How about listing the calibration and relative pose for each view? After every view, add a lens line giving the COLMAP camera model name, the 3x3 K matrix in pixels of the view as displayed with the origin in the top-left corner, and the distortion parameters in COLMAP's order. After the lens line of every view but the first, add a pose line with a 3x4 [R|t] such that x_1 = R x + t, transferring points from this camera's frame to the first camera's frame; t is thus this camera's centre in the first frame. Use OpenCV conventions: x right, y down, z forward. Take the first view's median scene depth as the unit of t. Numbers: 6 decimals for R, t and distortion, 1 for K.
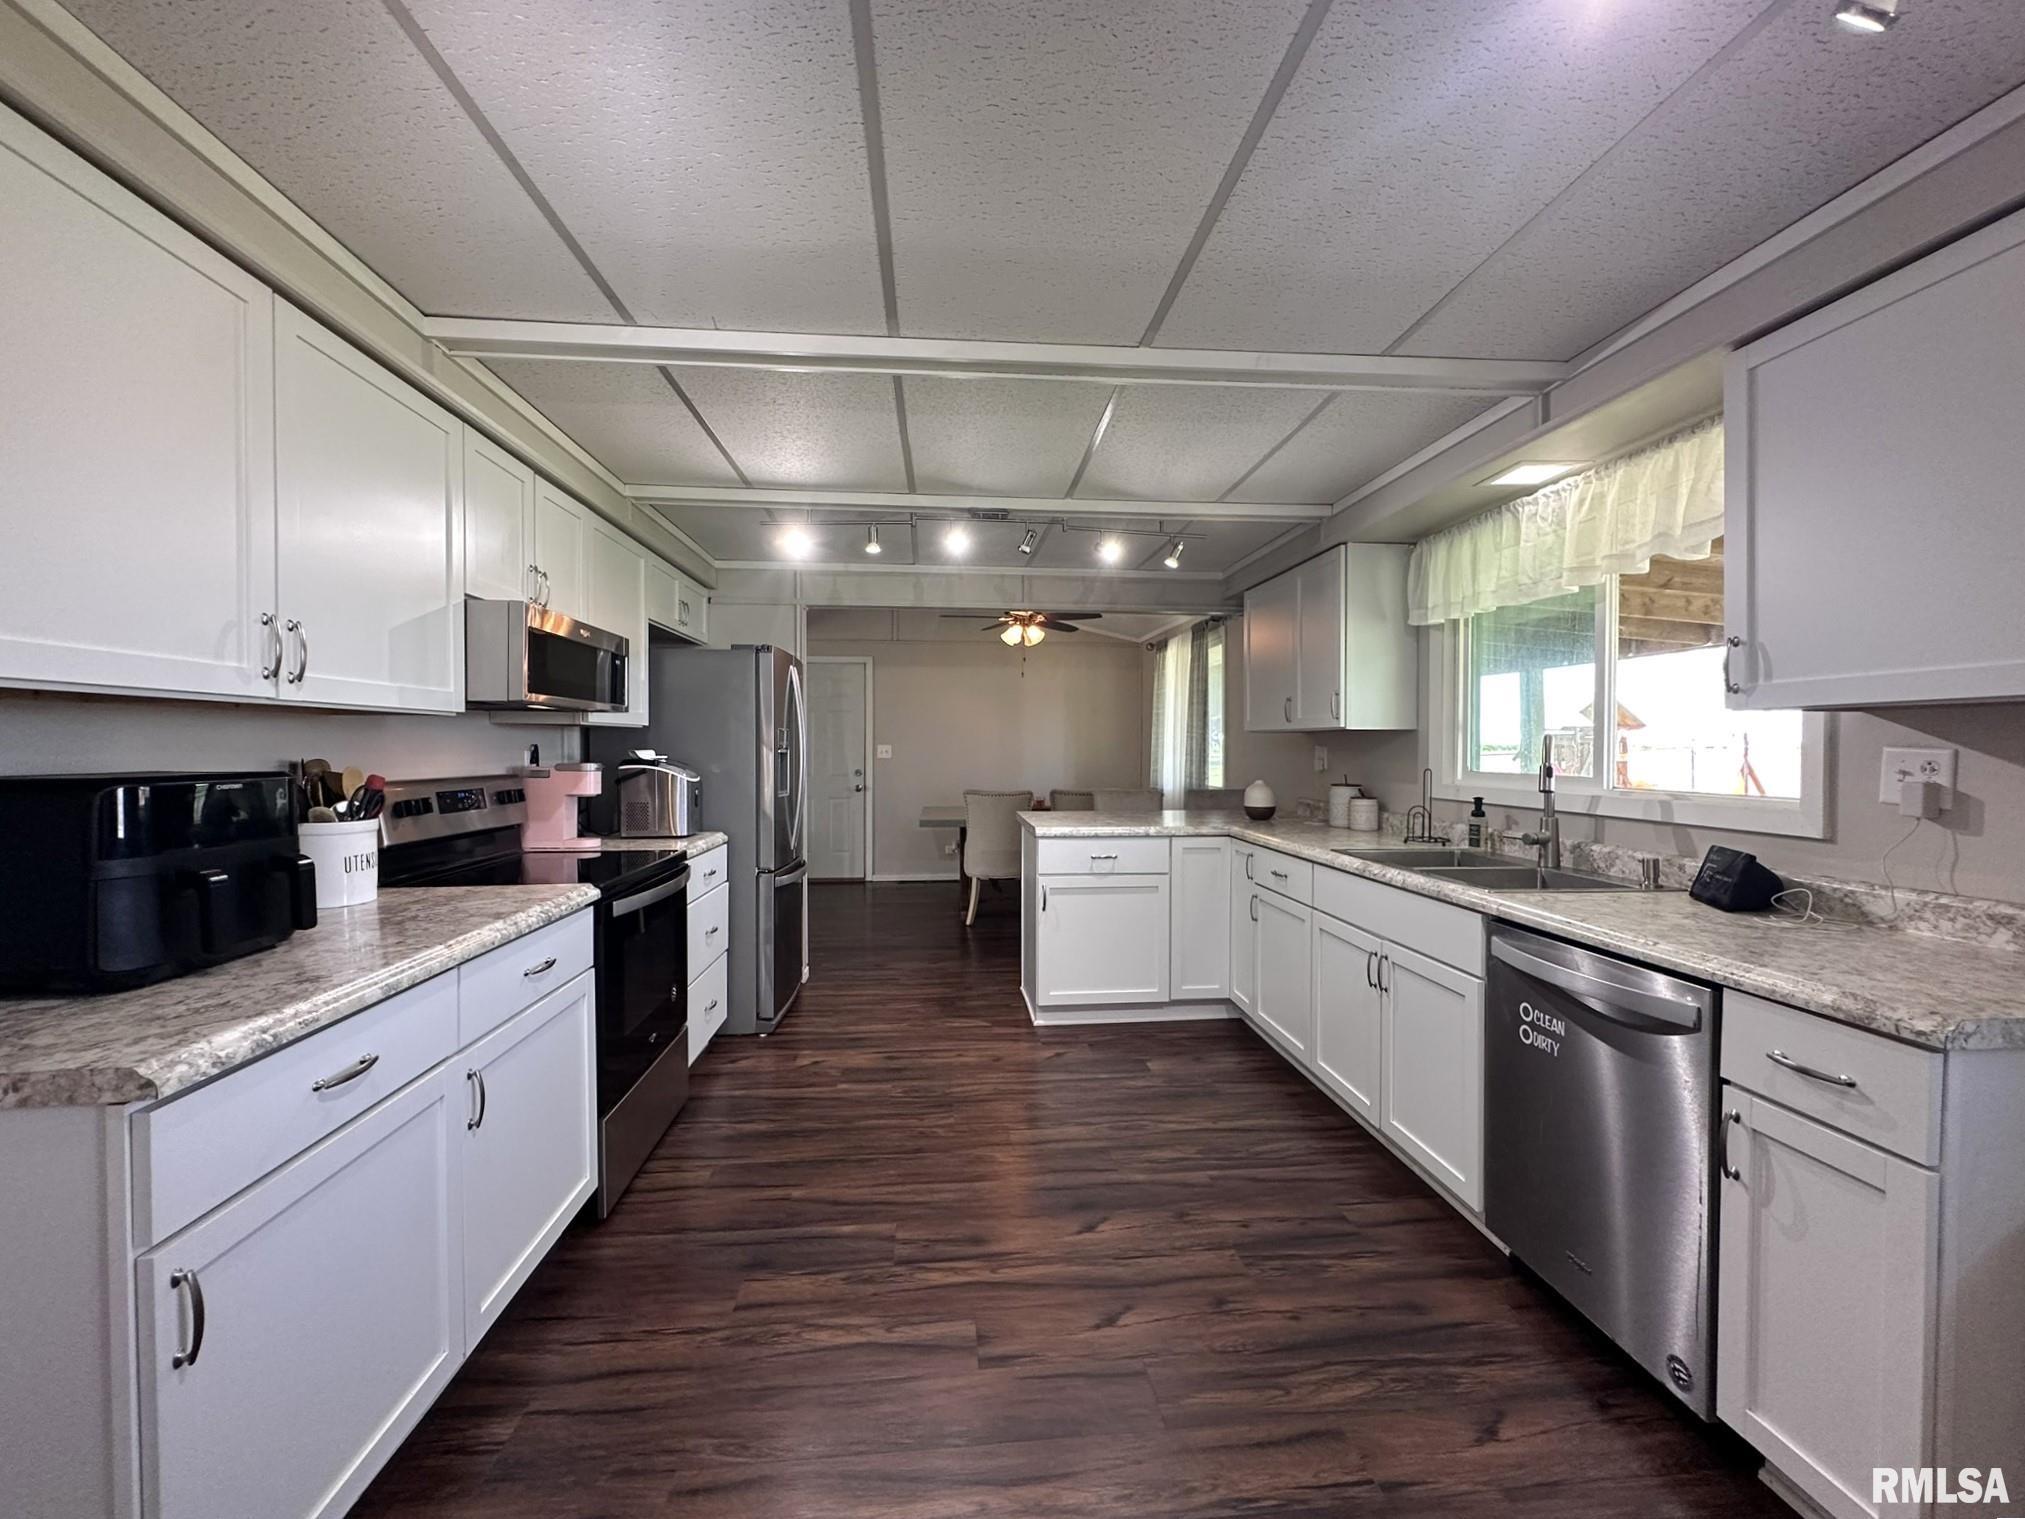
lens RADIAL K [[809.6, 0, 1018.9], [0, 809.6, 736.5], [0, 0, 1]] dist [-0.000482, -0.000001]
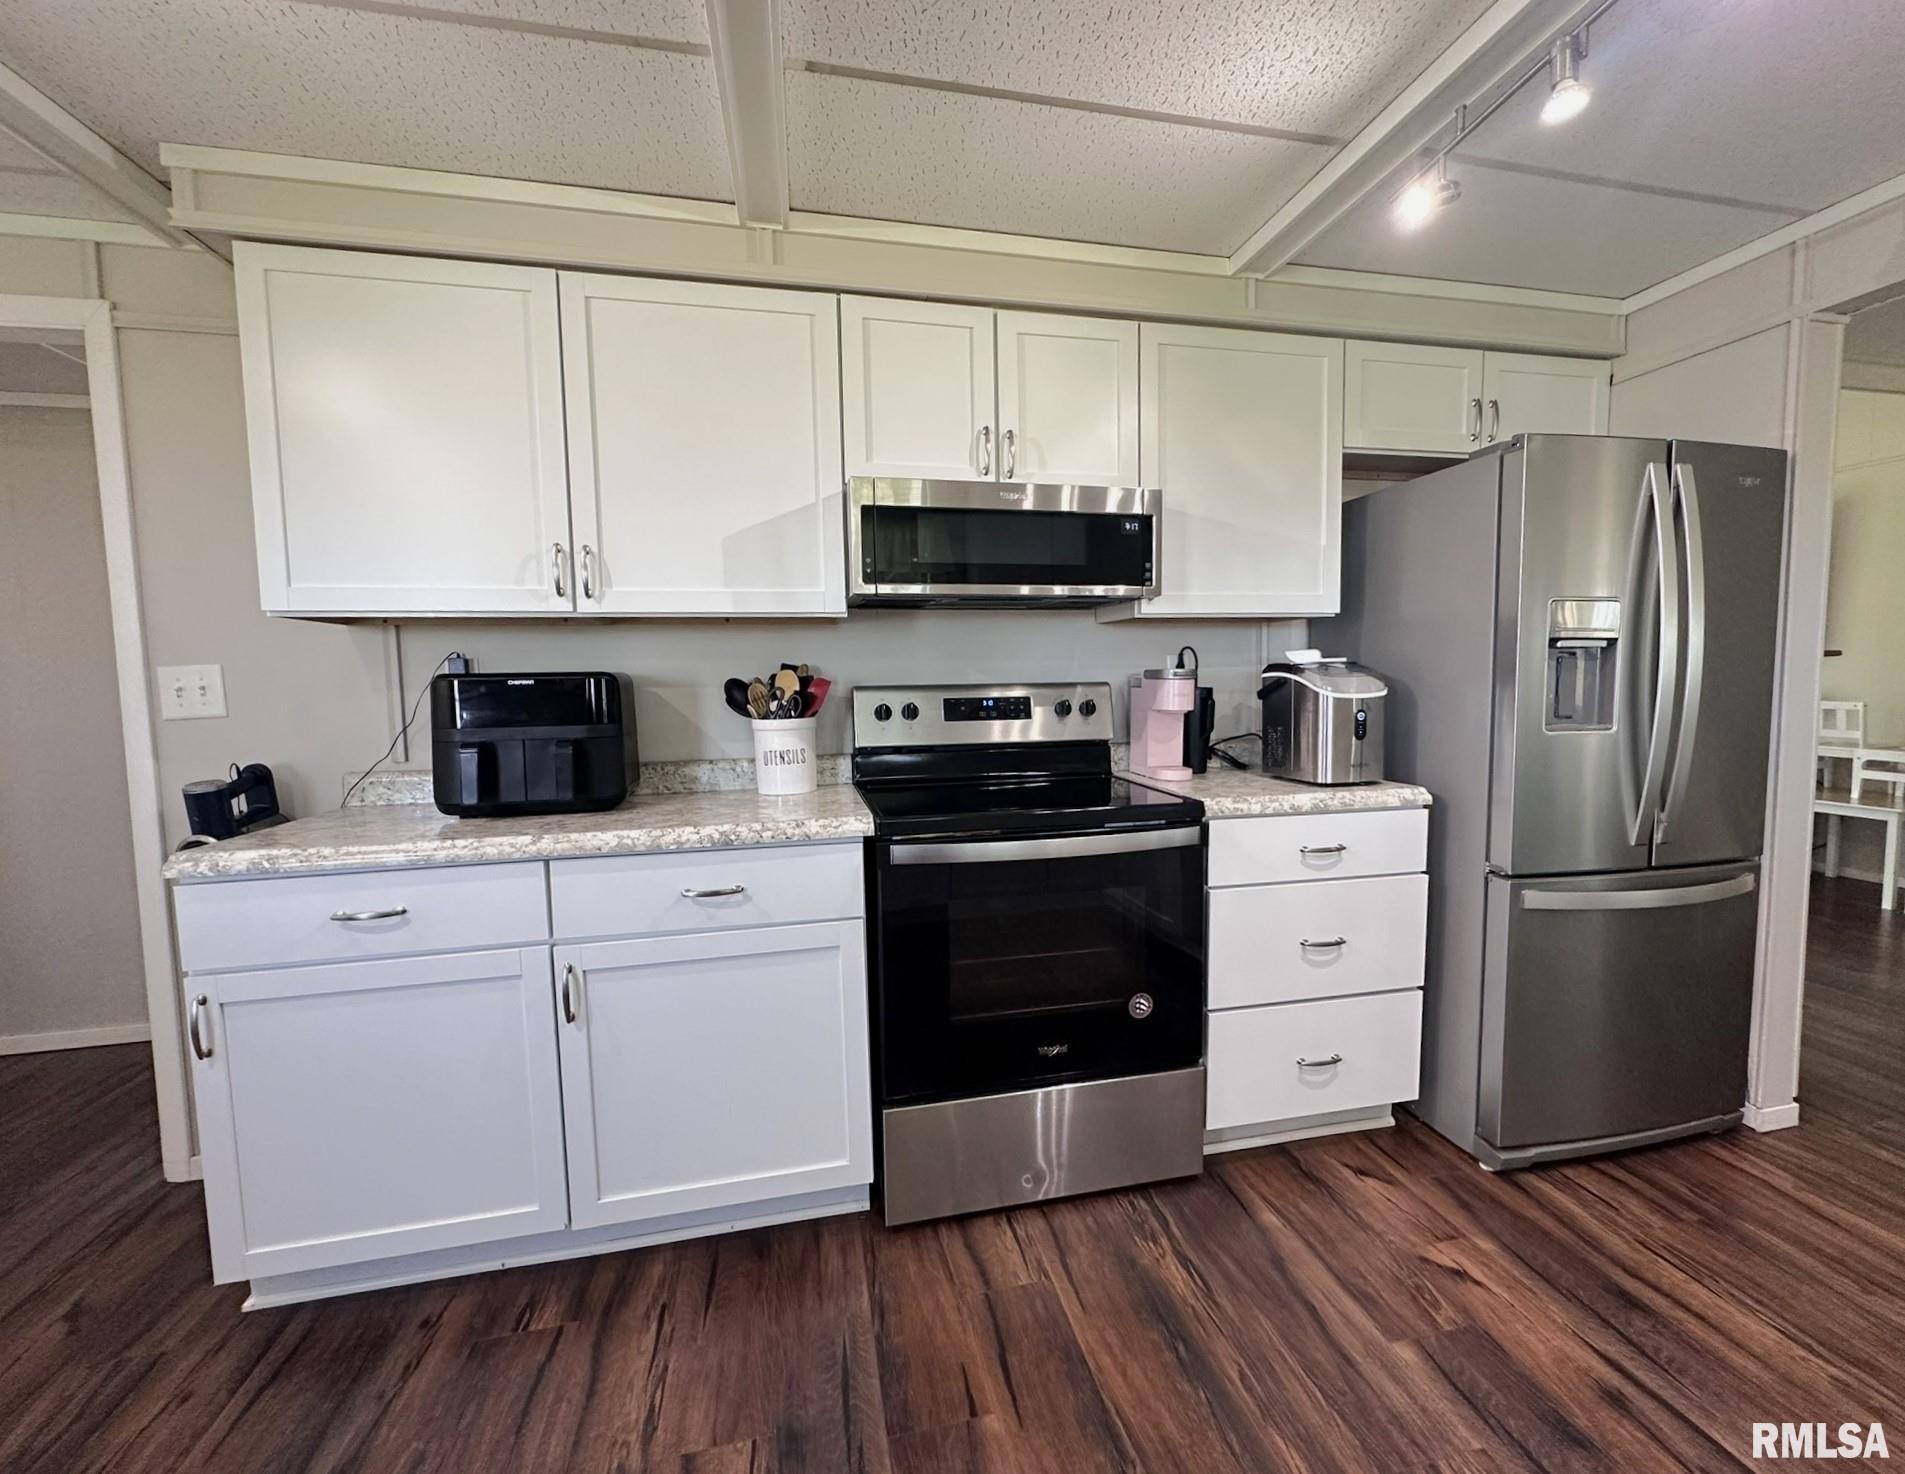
lens RADIAL K [[821.4, 0, 984.6], [0, 821.4, 729.4], [0, 0, 1]] dist [0.000012, 0.000034]
pose [[0.132214, 0.062941, -0.989221, 0.237094], [0.029140, 0.997304, 0.067350, 0.038569], [0.990793, -0.037731, 0.130023, 0.846941]]
